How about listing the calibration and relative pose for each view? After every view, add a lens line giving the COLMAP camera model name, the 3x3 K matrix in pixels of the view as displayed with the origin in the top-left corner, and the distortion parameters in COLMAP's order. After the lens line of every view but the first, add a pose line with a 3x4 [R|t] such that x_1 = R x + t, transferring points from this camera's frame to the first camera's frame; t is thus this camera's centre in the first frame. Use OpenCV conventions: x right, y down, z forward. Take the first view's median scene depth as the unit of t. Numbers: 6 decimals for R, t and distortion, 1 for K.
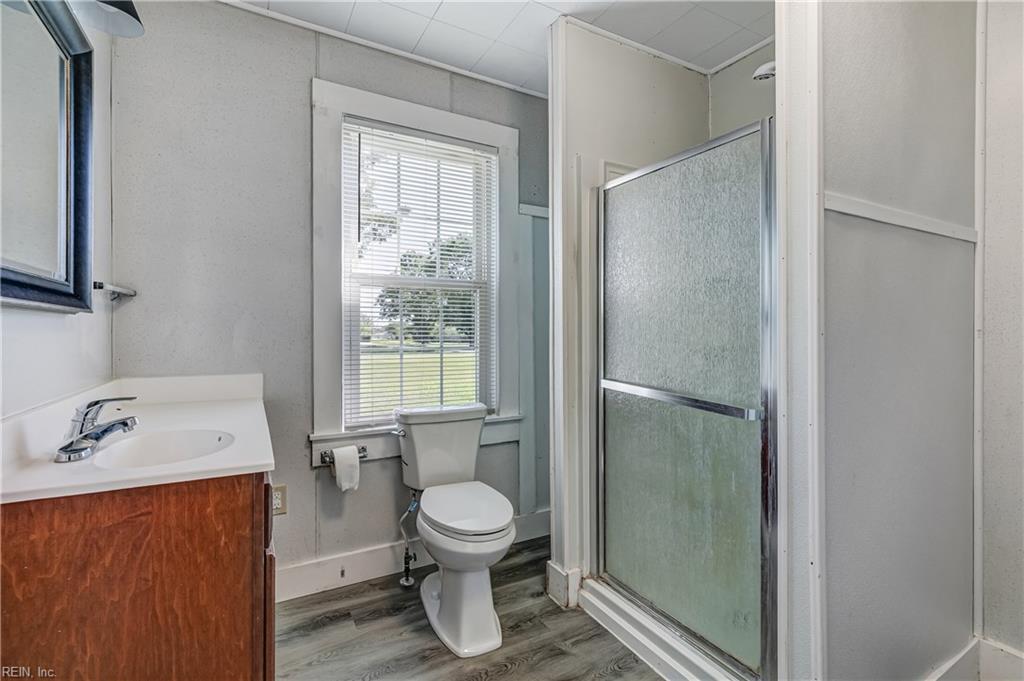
lens RADIAL K [[469.3, 0, 512.0], [0, 469.3, 335.0], [0, 0, 1]] dist [0.003729, 0.000183]
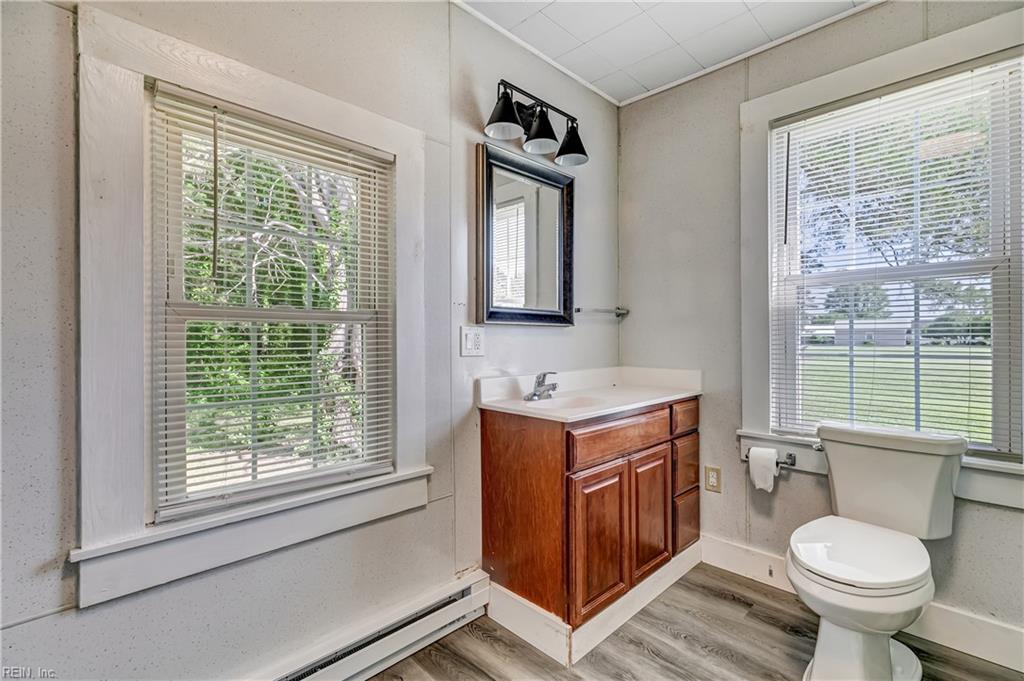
lens RADIAL K [[469.3, 0, 513.3], [0, 469.3, 339.1], [0, 0, 1]] dist [0.003729, 0.000183]
pose [[0.264947, 0.002950, -0.964259, 0.499869], [-0.001461, 0.999995, 0.002658, -0.001467], [0.964262, 0.000705, 0.264950, 0.202118]]
